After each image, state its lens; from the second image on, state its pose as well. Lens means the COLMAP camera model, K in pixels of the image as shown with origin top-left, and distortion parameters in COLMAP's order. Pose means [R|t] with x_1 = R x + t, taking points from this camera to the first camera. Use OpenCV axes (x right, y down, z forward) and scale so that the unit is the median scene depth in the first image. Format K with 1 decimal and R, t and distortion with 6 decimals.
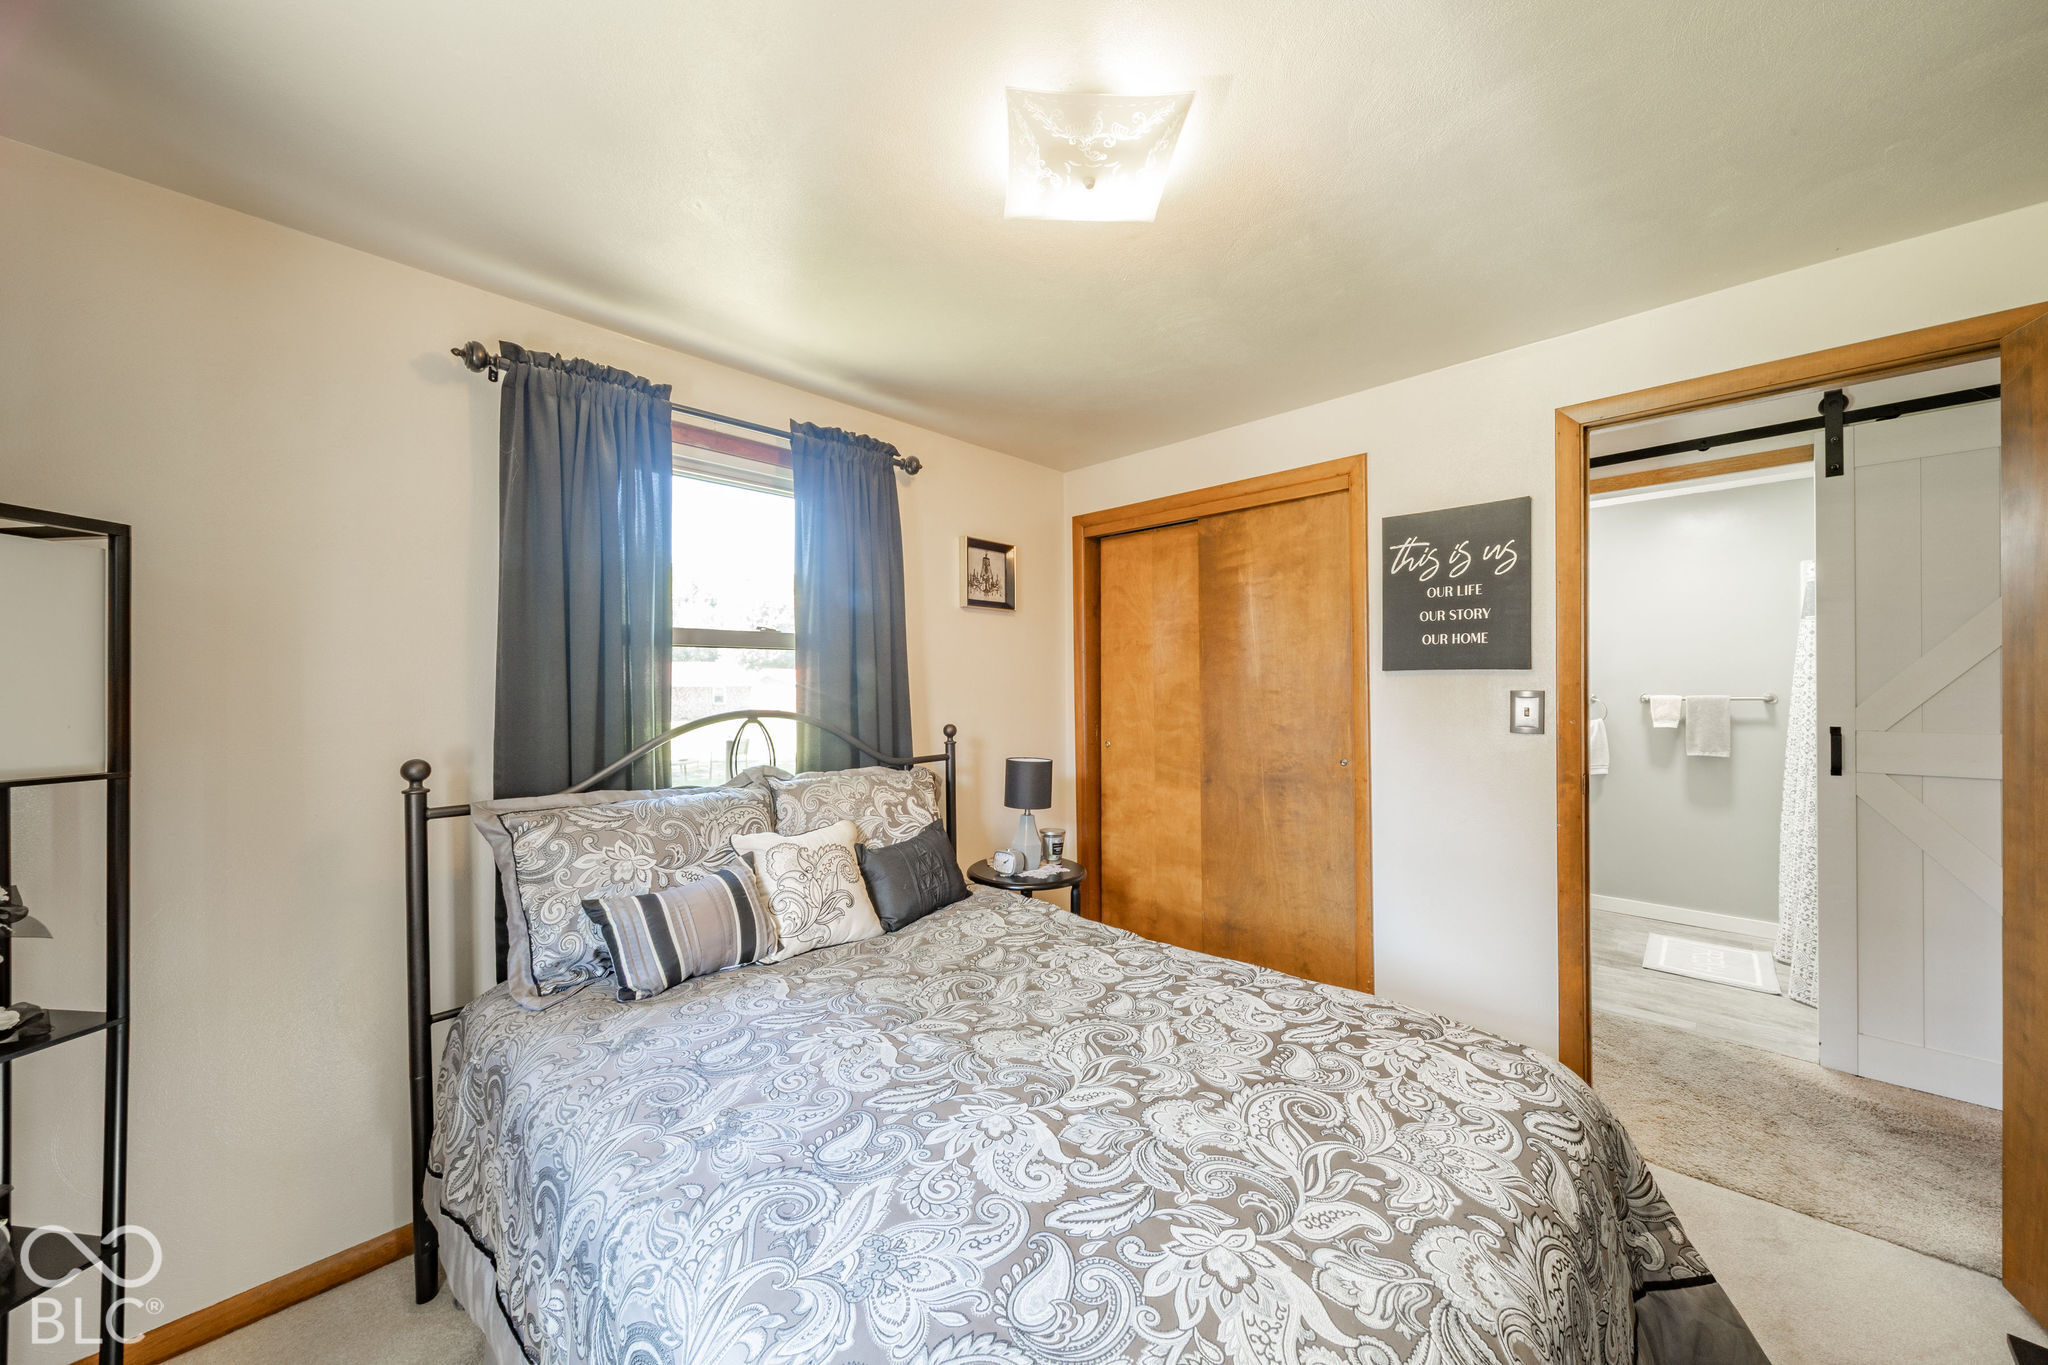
lens RADIAL K [[719.1, 0, 1023.5], [0, 719.1, 696.2], [0, 0, 1]] dist [-0.000632, -0.000218]
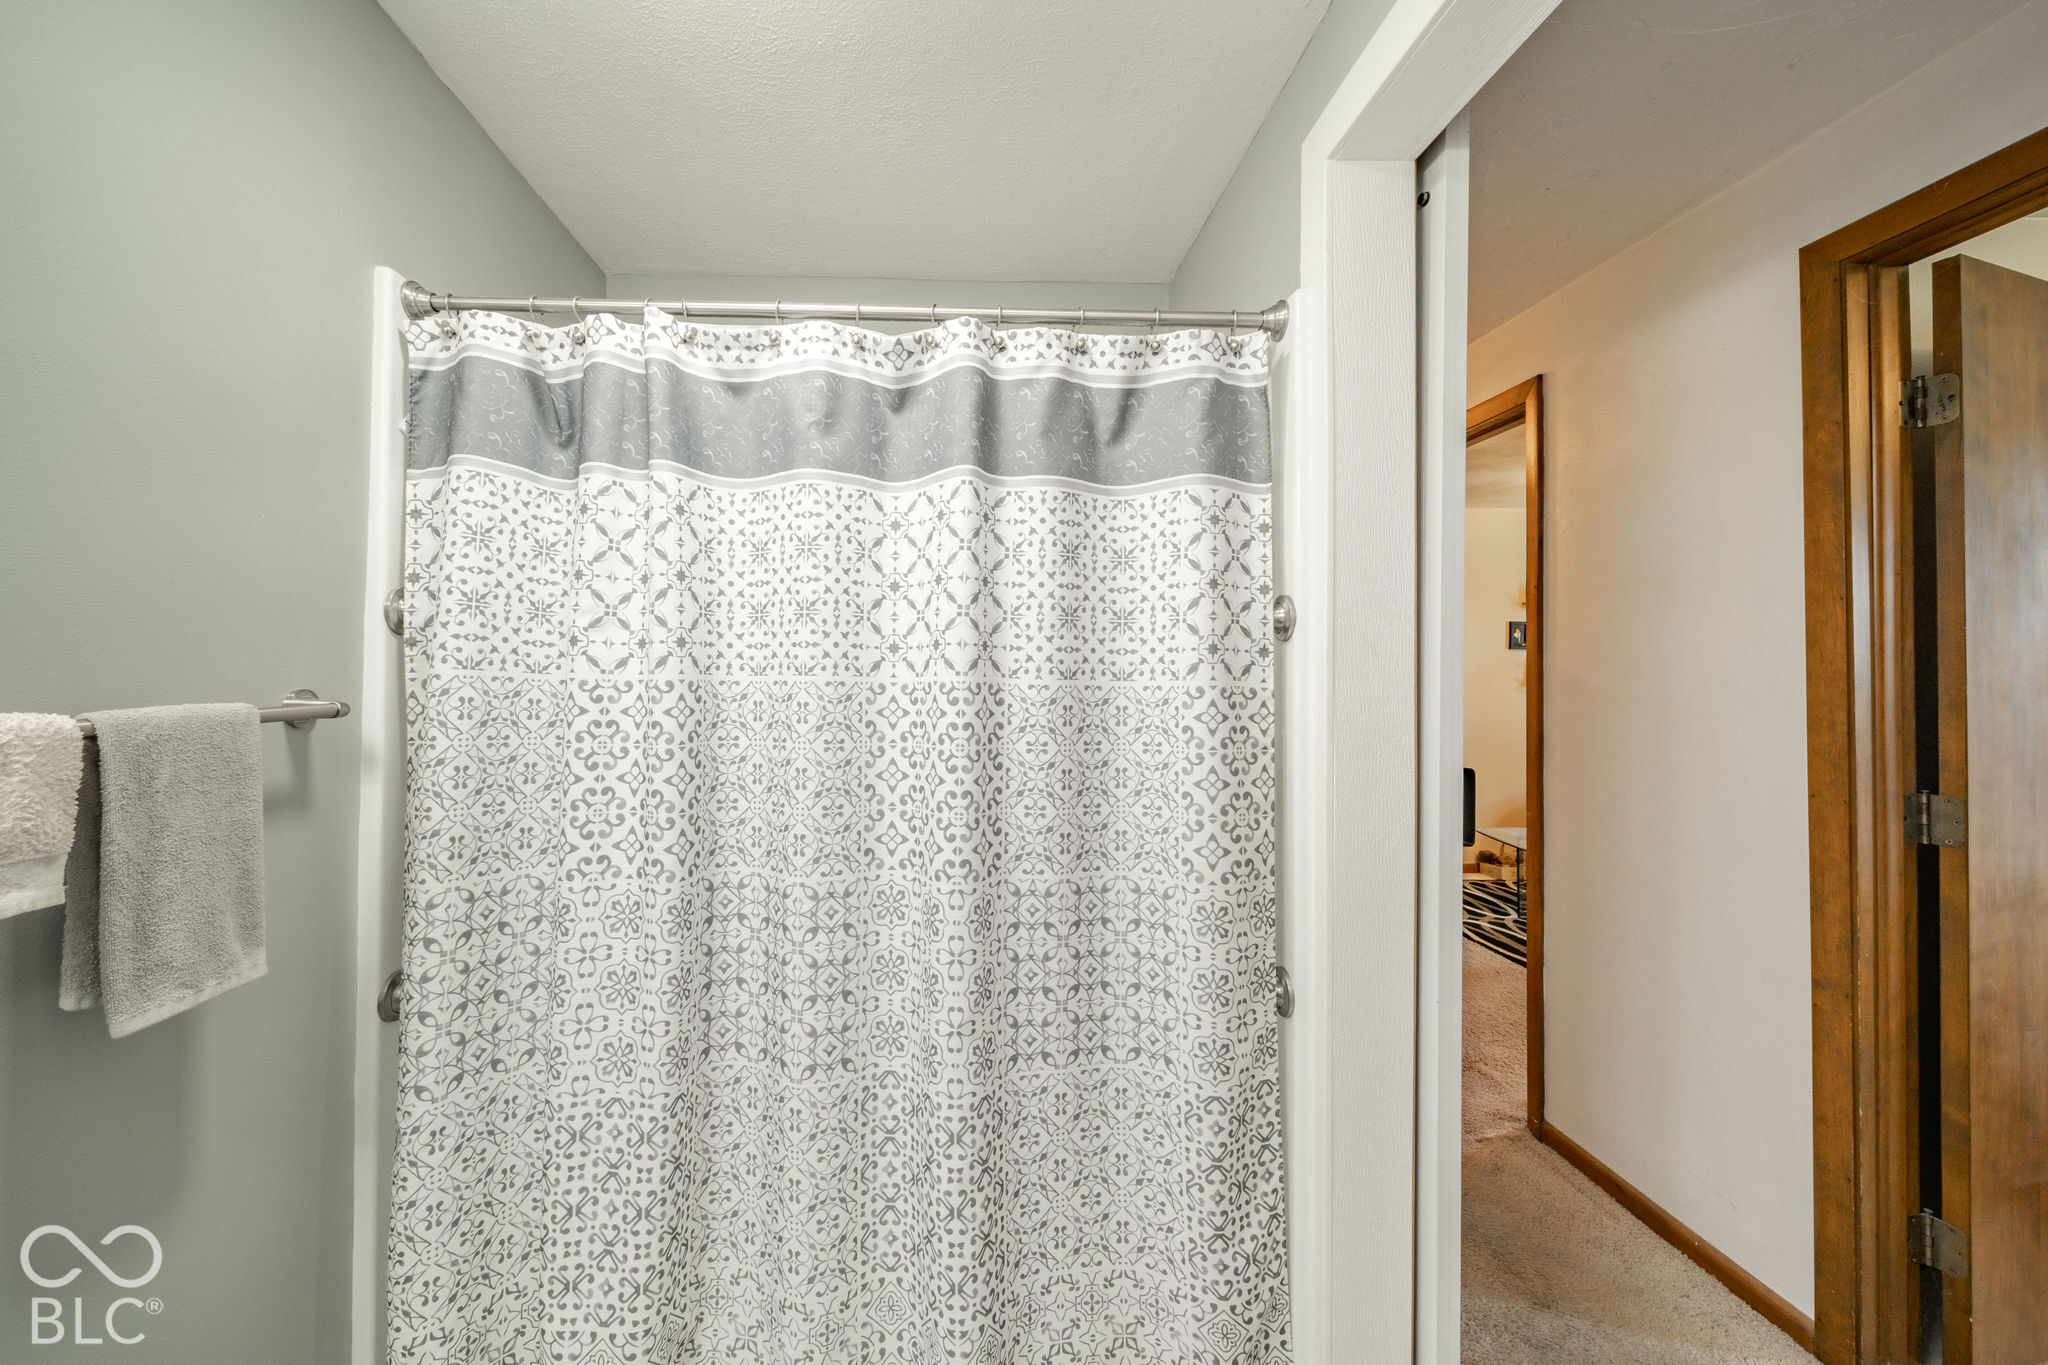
lens RADIAL K [[706.6, 0, 1021.0], [0, 706.6, 676.7], [0, 0, 1]] dist [0.000269, -0.000046]
pose [[-0.773856, 0.002745, 0.633356, 0.512653], [0.003838, 0.999993, 0.000355, -0.006139], [-0.633350, 0.002706, -0.773861, 0.800512]]
